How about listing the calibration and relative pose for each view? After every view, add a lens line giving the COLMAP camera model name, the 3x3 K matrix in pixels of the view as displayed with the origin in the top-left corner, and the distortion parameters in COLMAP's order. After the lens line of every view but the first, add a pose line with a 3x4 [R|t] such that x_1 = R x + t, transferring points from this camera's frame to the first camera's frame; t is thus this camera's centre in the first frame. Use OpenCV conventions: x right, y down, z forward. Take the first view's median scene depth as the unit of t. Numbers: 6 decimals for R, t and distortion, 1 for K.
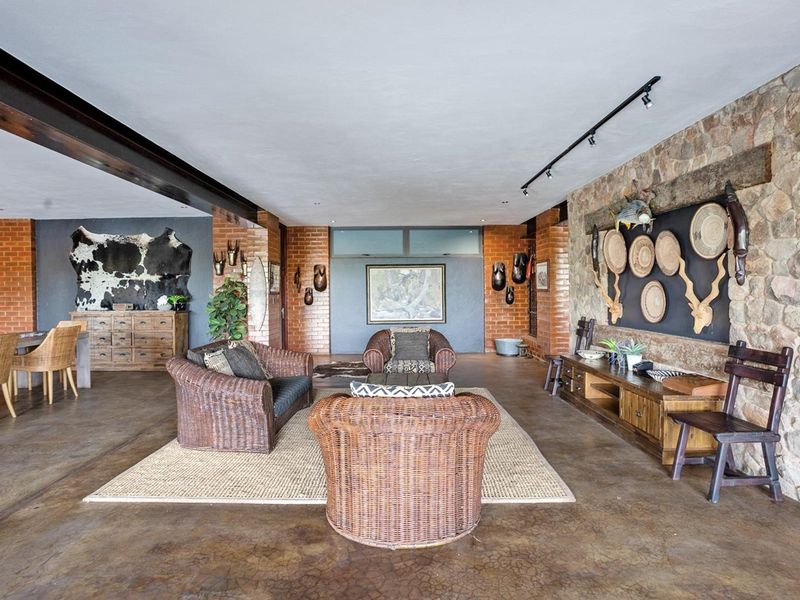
lens RADIAL K [[436.5, 0, 393.3], [0, 436.5, 296.7], [0, 0, 1]] dist [-0.027333, 0.006488]
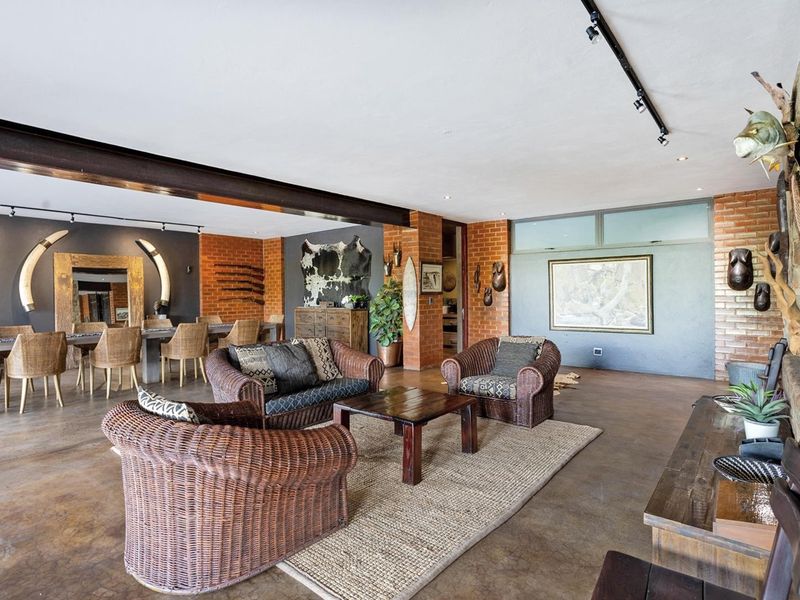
lens RADIAL K [[436.5, 0, 397.8], [0, 436.5, 297.5], [0, 0, 1]] dist [-0.027333, 0.006488]
pose [[0.780886, 0.008937, -0.624610, 0.277248], [-0.006660, 0.999960, 0.005981, -0.003841], [0.624638, -0.000510, 0.780914, 0.175787]]
